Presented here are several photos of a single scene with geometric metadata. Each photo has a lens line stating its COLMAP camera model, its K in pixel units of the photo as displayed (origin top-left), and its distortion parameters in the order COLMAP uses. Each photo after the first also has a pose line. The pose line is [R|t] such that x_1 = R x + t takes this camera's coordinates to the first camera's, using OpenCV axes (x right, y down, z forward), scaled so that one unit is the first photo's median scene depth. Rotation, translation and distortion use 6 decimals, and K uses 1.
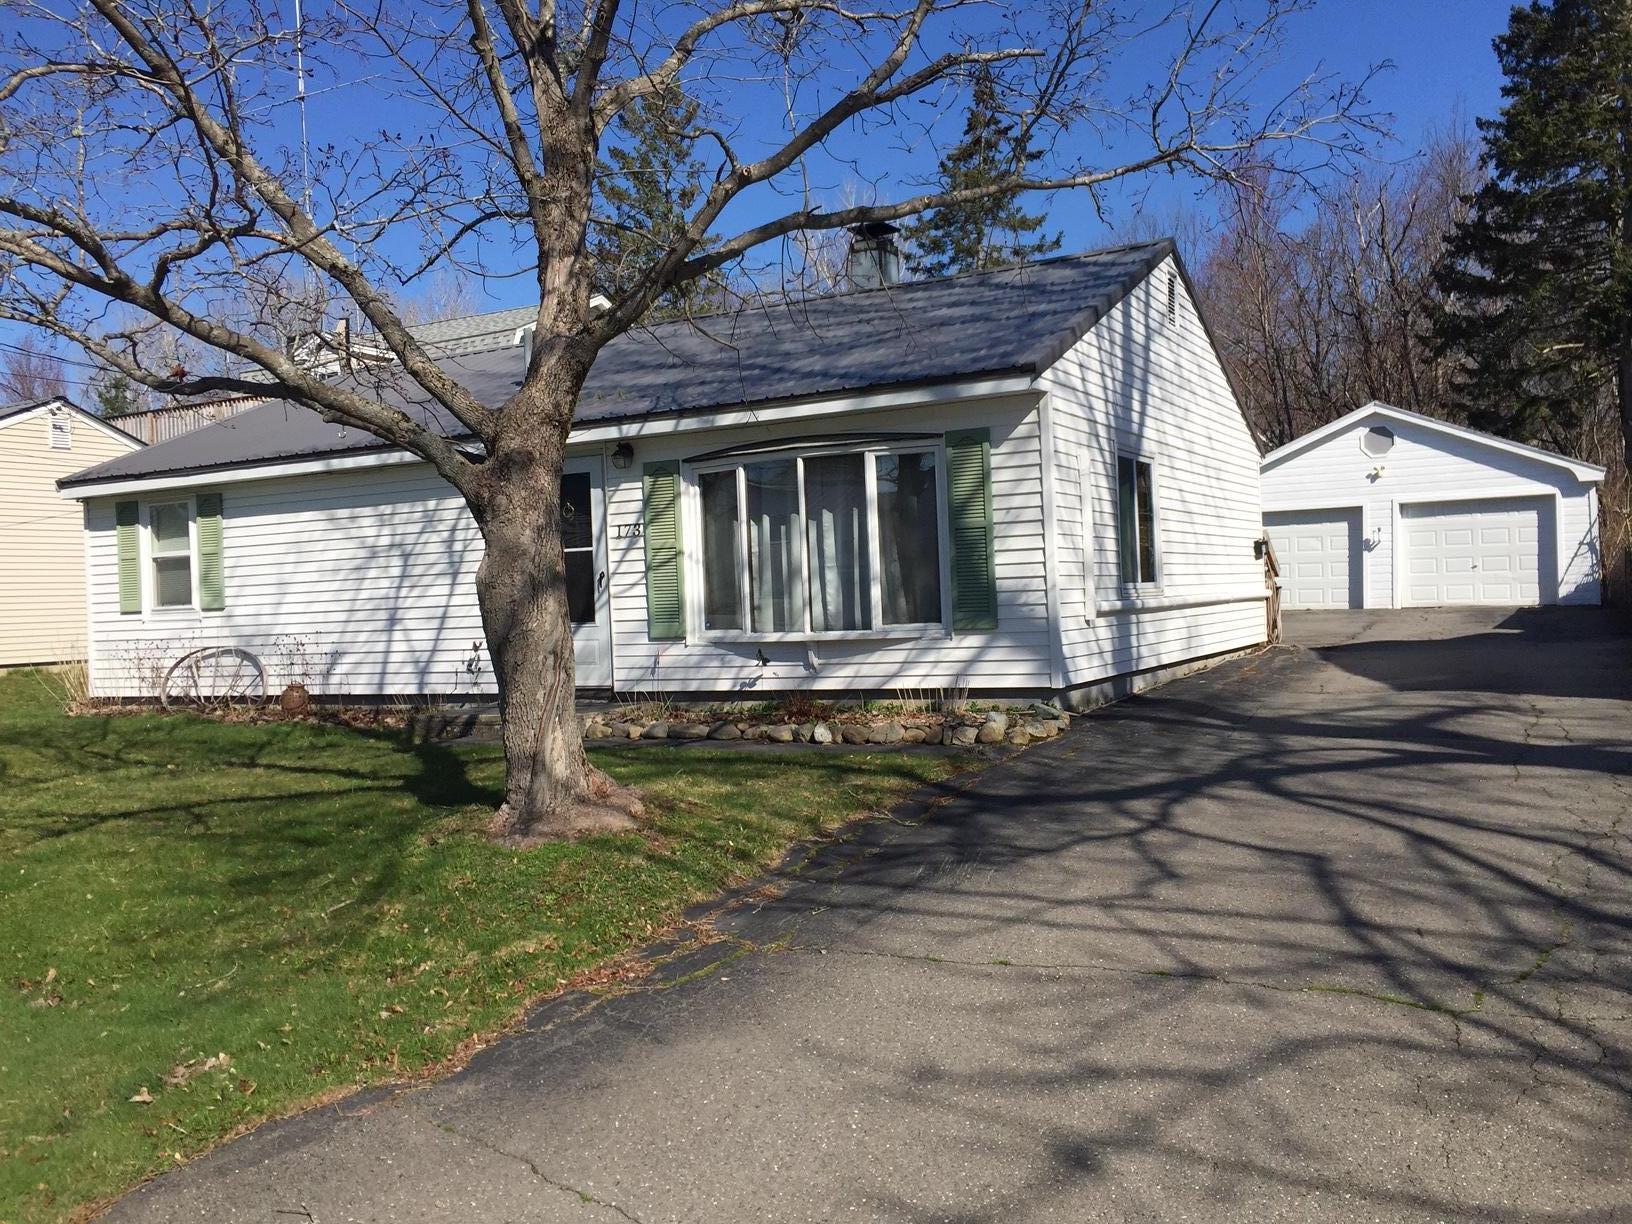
lens RADIAL K [[1424.6, 0, 817.6], [0, 1424.6, 604.3], [0, 0, 1]] dist [0.078265, -0.109638]
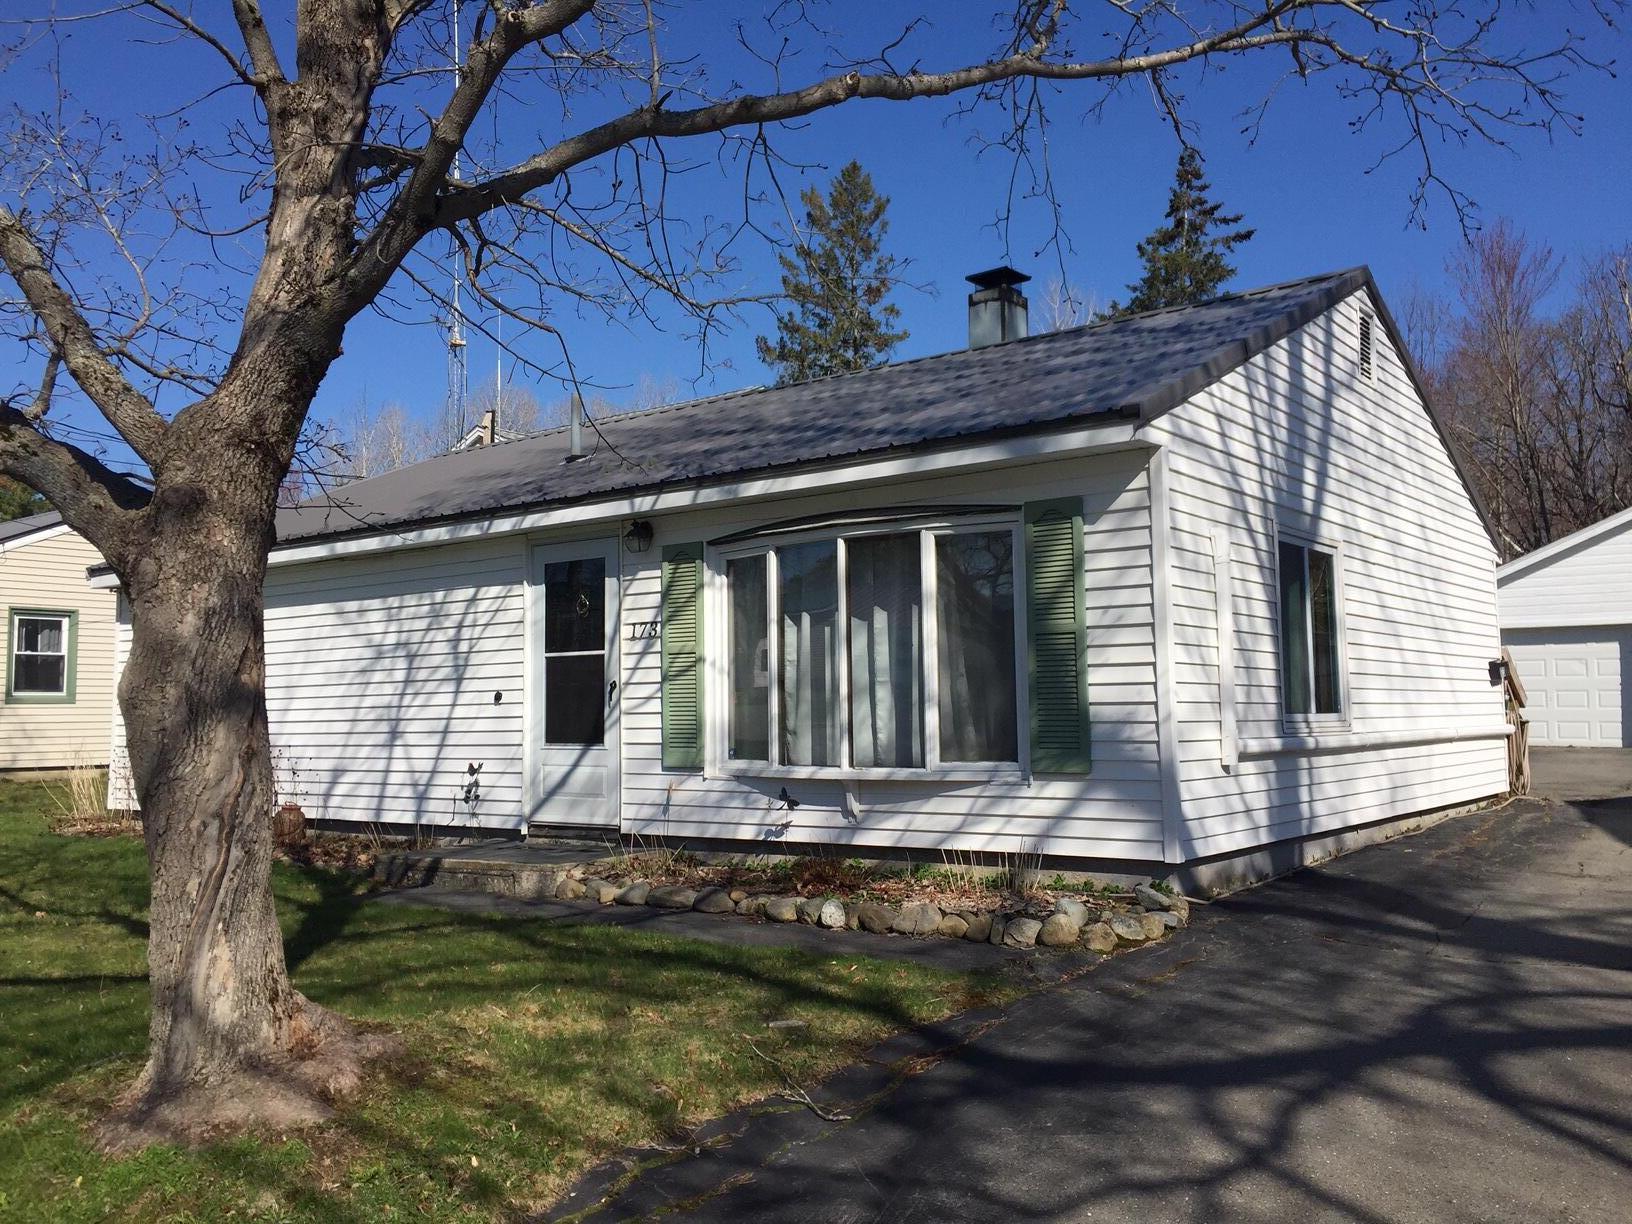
lens RADIAL K [[1424.6, 0, 817.6], [0, 1424.6, 604.3], [0, 0, 1]] dist [0.078265, -0.109638]
pose [[0.987838, 0.015012, -0.154758, 0.087617], [-0.026855, 0.996843, -0.074719, -0.009258], [0.153148, 0.077966, 0.985123, 0.230691]]
